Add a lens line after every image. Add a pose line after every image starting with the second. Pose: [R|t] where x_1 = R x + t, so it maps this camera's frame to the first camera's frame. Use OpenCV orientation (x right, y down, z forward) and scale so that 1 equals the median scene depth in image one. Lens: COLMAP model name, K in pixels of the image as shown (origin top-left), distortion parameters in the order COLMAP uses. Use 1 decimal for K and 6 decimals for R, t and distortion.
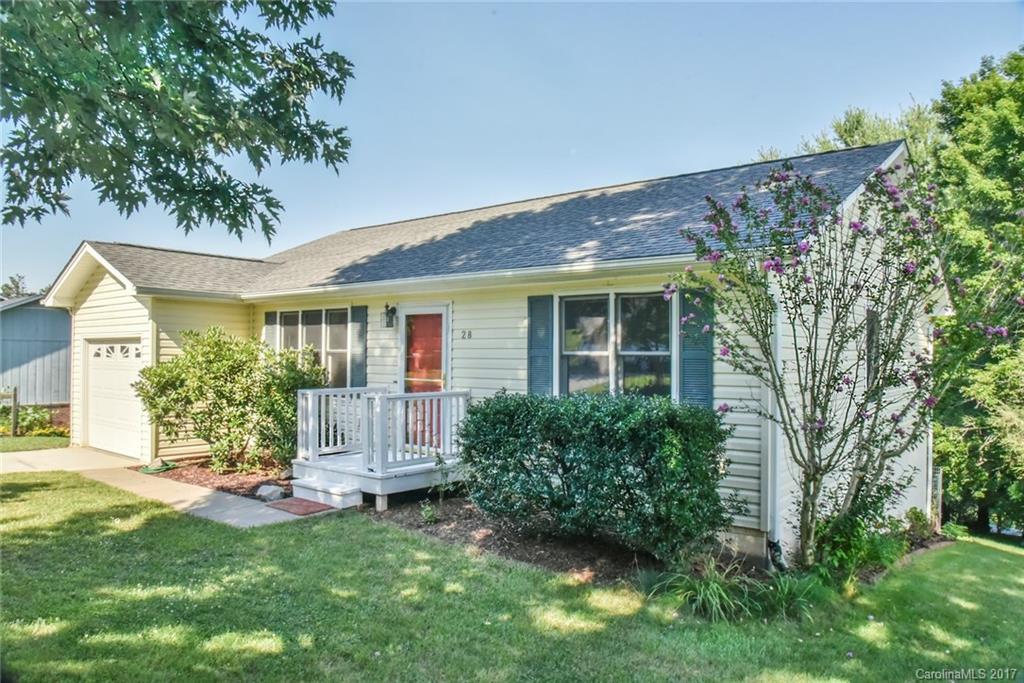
lens RADIAL K [[726.1, 0, 512.0], [0, 726.1, 341.5], [0, 0, 1]] dist [-0.026670, 0.000790]
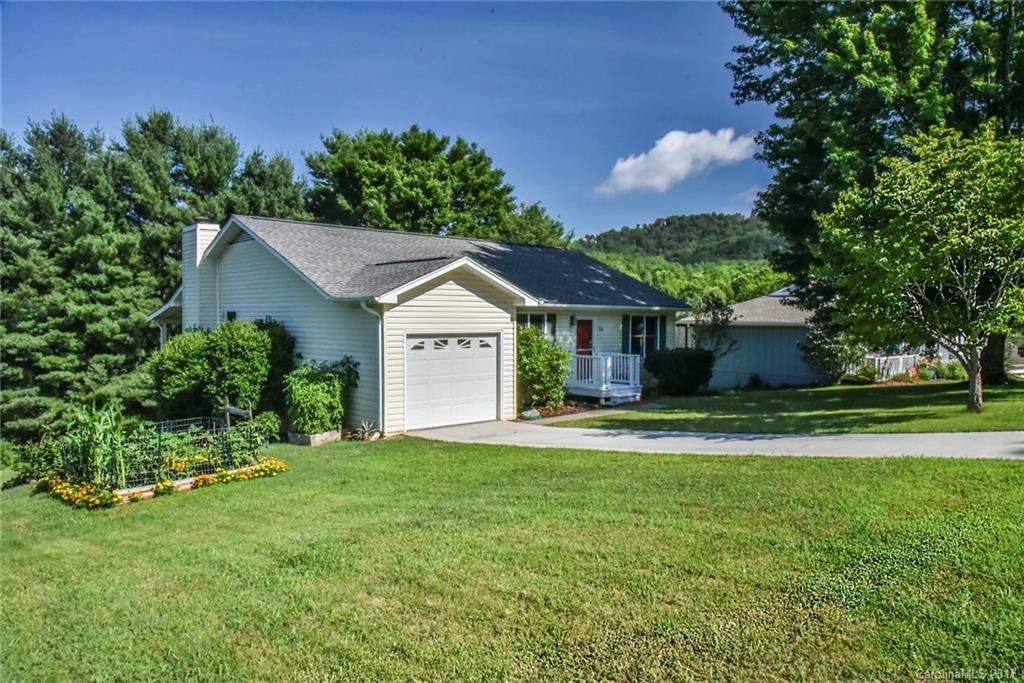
lens RADIAL K [[726.1, 0, 512.0], [0, 726.1, 341.5], [0, 0, 1]] dist [-0.026670, 0.000790]
pose [[0.106525, -0.040519, 0.993484, -2.260280], [-0.024871, 0.998748, 0.043401, -0.060149], [-0.993999, -0.029332, 0.105384, 0.959082]]
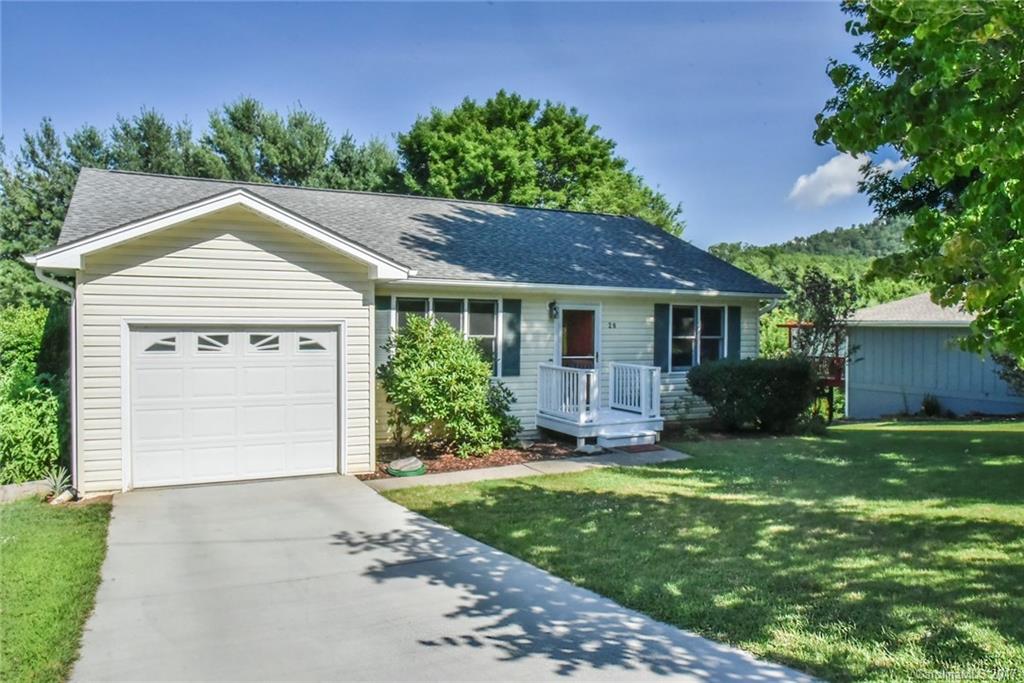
lens RADIAL K [[734.2, 0, 512.0], [0, 734.2, 341.5], [0, 0, 1]] dist [-0.059088, 0.000471]
pose [[0.363989, -0.029256, 0.930944, -1.434315], [-0.025149, 0.998833, 0.041222, -0.031130], [-0.931064, -0.038416, 0.362829, 0.592135]]
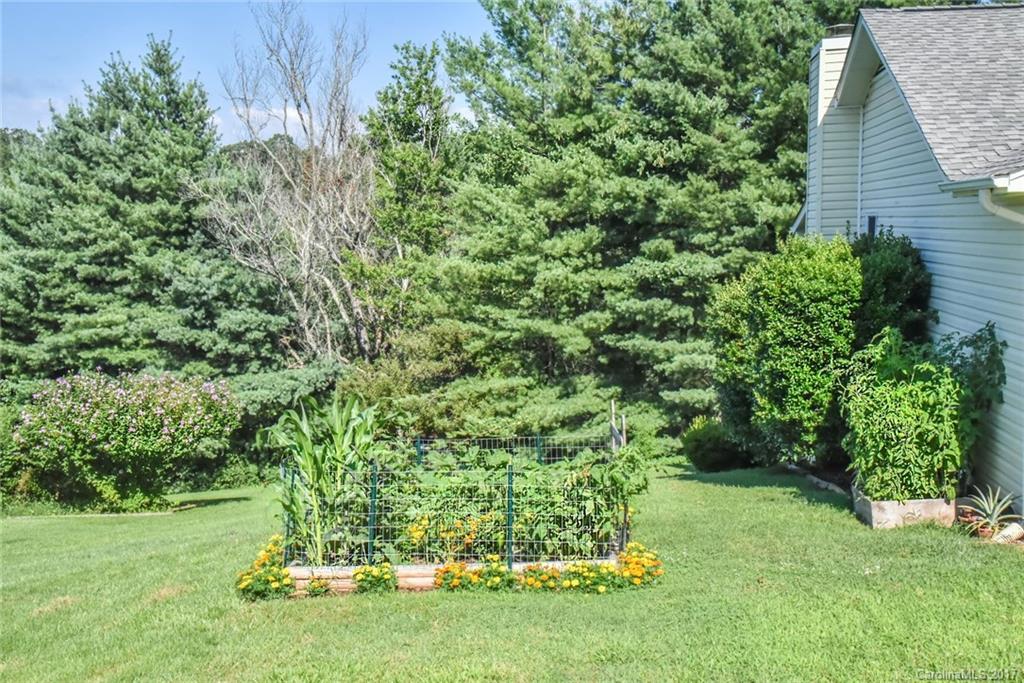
lens RADIAL K [[1284.5, 0, 512.0], [0, 1284.5, 341.5], [0, 0, 1]] dist [0.166959, 0.003479]
pose [[0.822812, -0.062556, 0.564861, -1.750171], [-0.002893, 0.993450, 0.114234, -0.068430], [-0.568307, -0.095627, 0.817241, 0.762879]]
